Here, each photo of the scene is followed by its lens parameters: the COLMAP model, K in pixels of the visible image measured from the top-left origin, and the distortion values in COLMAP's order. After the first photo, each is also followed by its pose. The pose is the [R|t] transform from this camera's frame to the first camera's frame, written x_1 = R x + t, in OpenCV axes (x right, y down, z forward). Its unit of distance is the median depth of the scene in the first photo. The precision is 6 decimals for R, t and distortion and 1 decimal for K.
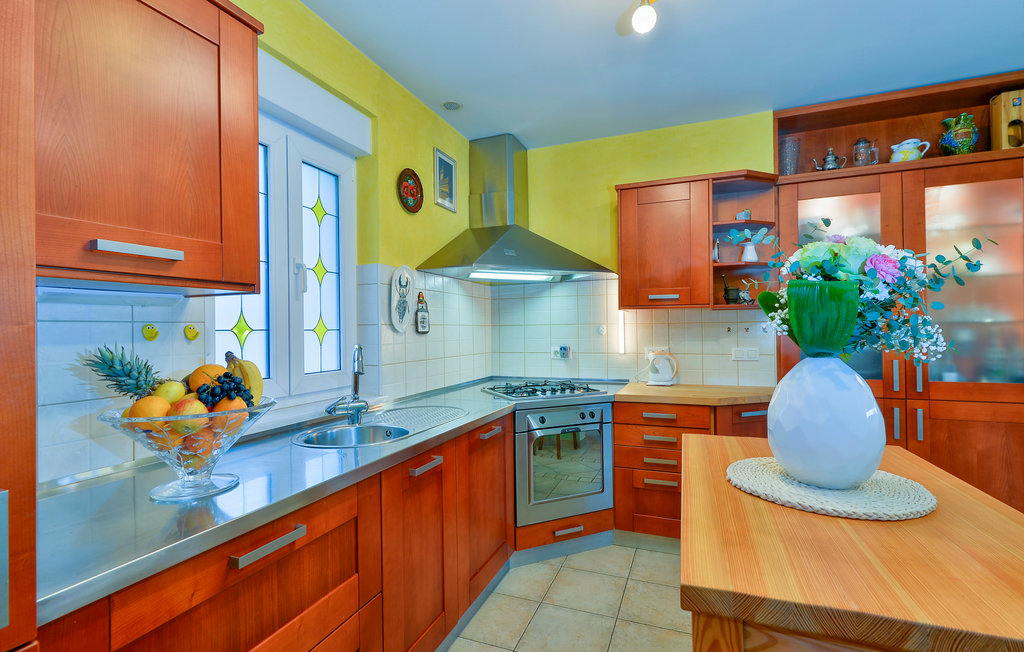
lens RADIAL K [[464.1, 0, 512.0], [0, 464.1, 326.0], [0, 0, 1]] dist [0.000983, 0.000124]
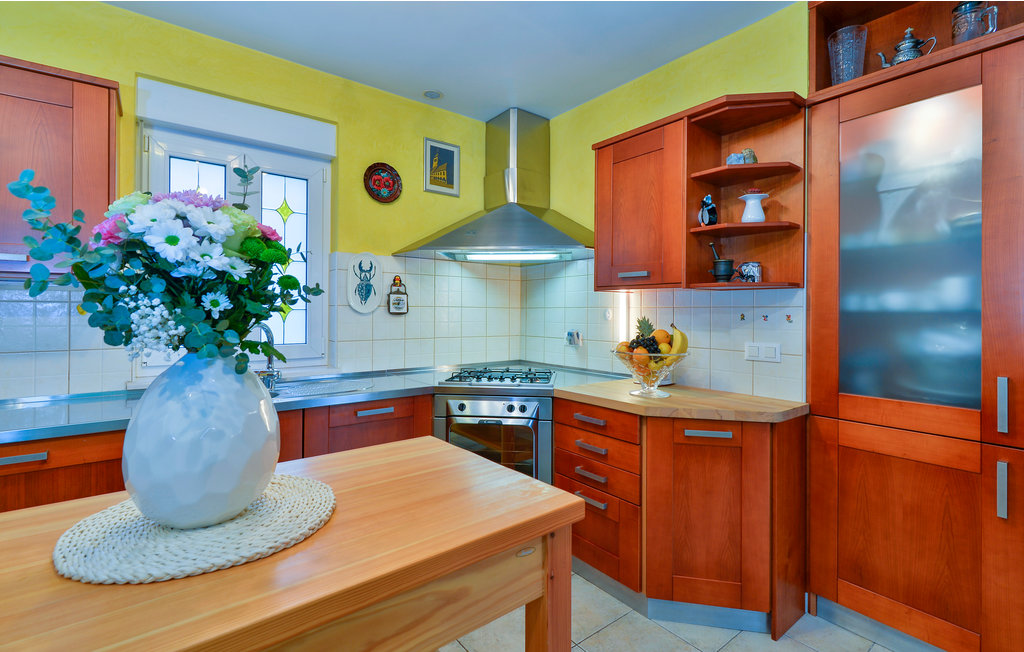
lens RADIAL K [[461.7, 0, 516.7], [0, 461.7, 311.2], [0, 0, 1]] dist [-0.000606, -0.000137]
pose [[0.864970, 0.015093, -0.501597, 0.580632], [-0.011946, 0.999884, 0.009486, -0.004579], [0.501682, -0.002214, 0.865049, 0.214945]]
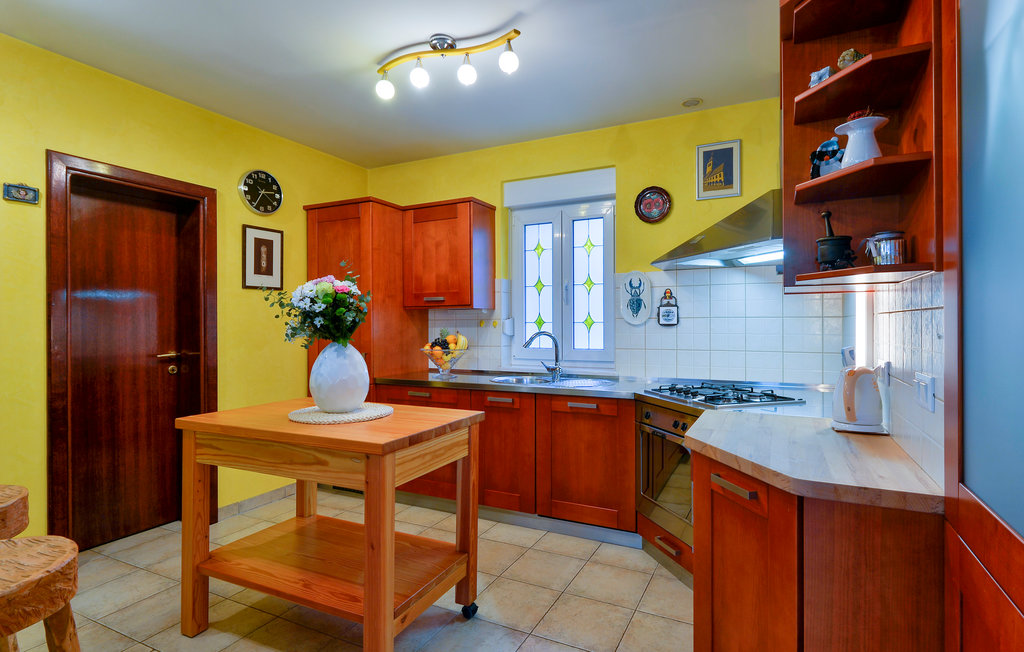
lens RADIAL K [[493.4, 0, 540.6], [0, 493.4, 323.6], [0, 0, 1]] dist [-0.000458, -0.000007]
pose [[-0.063674, 0.011660, -0.997903, 1.021264], [0.011036, 0.999879, 0.010979, -0.005616], [0.997910, -0.010314, -0.063795, 0.768504]]
